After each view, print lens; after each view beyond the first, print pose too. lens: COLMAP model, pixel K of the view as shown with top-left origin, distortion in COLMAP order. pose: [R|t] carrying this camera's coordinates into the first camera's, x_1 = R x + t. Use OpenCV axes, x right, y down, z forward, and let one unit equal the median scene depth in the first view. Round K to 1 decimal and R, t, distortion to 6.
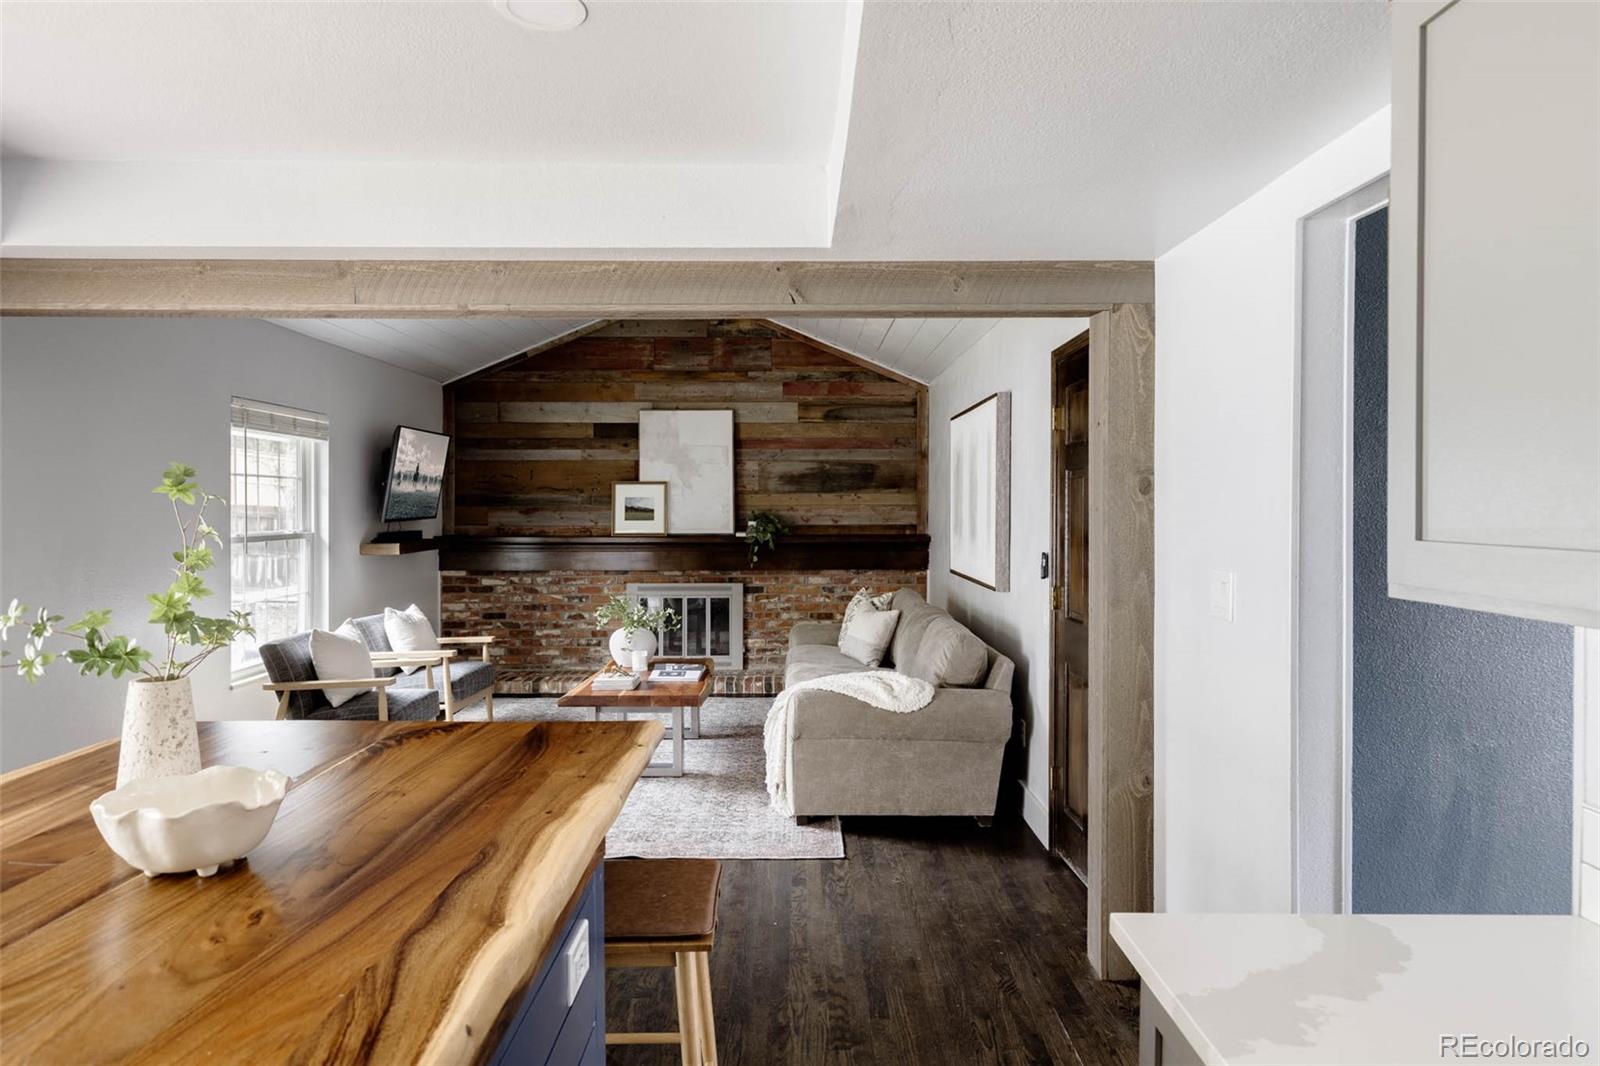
lens RADIAL K [[1026.4, 0, 803.3], [0, 1026.4, 525.7], [0, 0, 1]] dist [0.007393, -0.000587]
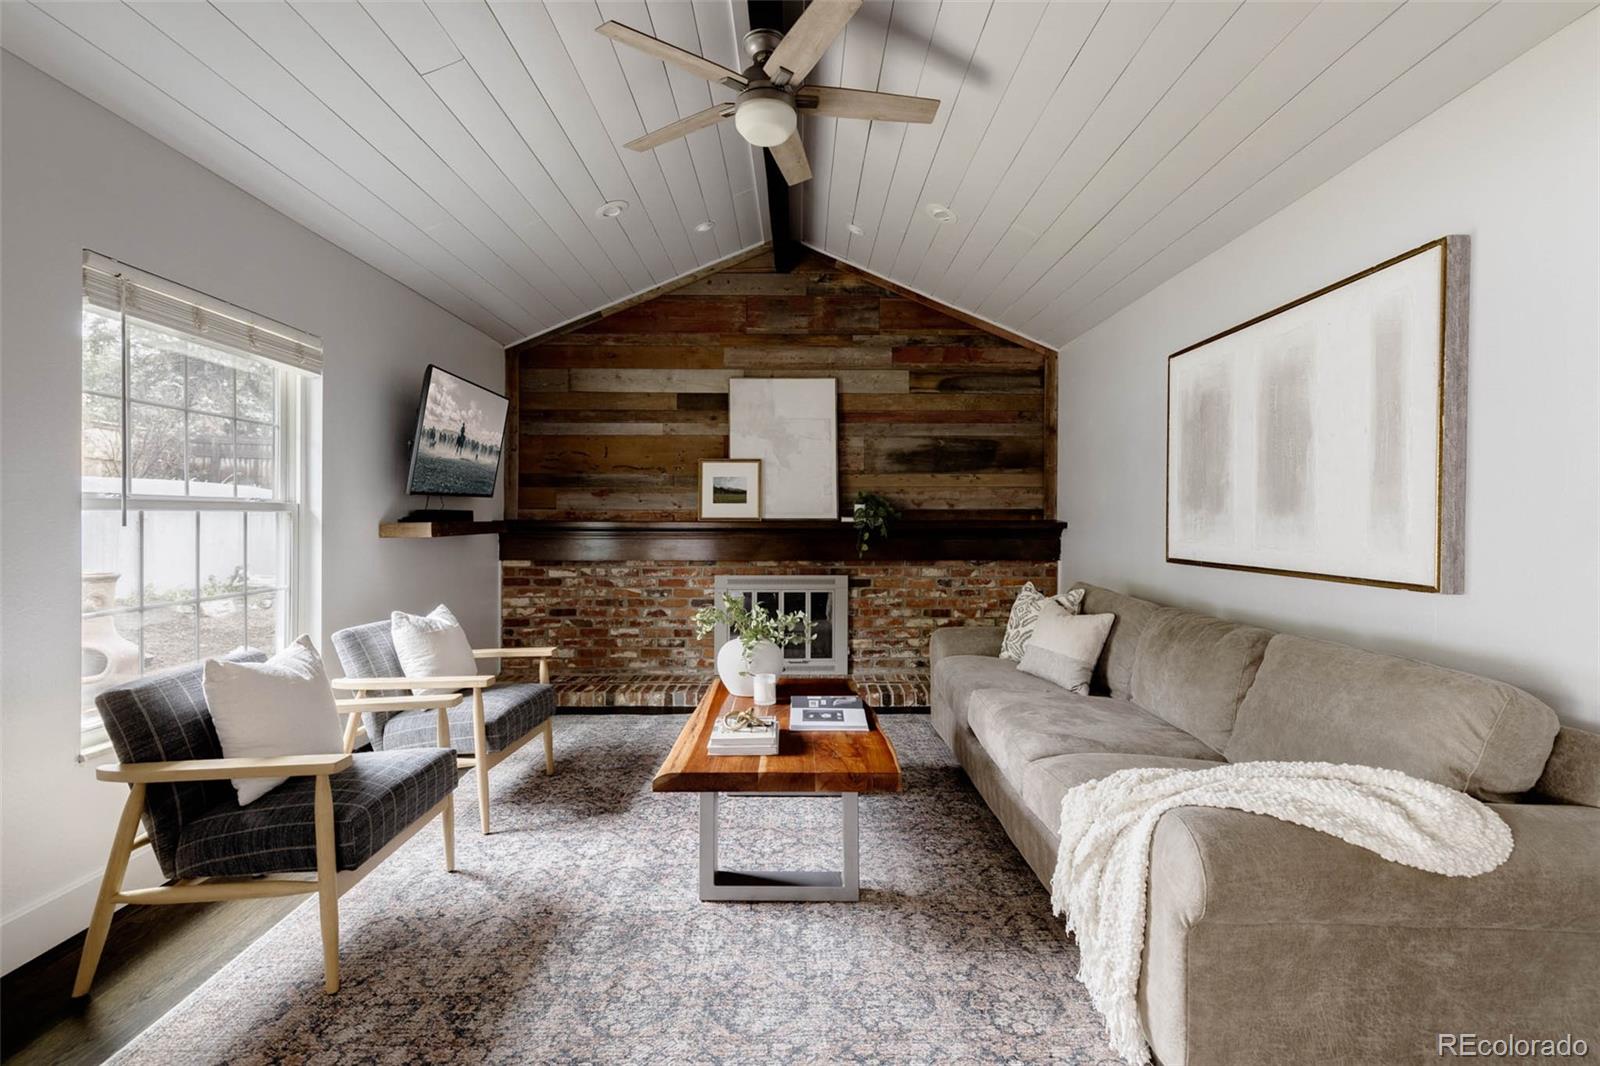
lens RADIAL K [[715.4, 0, 798.8], [0, 715.4, 528.8], [0, 0, 1]] dist [0.004862, -0.001375]
pose [[0.999976, 0.002243, 0.006570, -0.104469], [-0.002193, 0.999970, -0.007489, 0.020942], [-0.006586, 0.007475, 0.999950, 0.389712]]
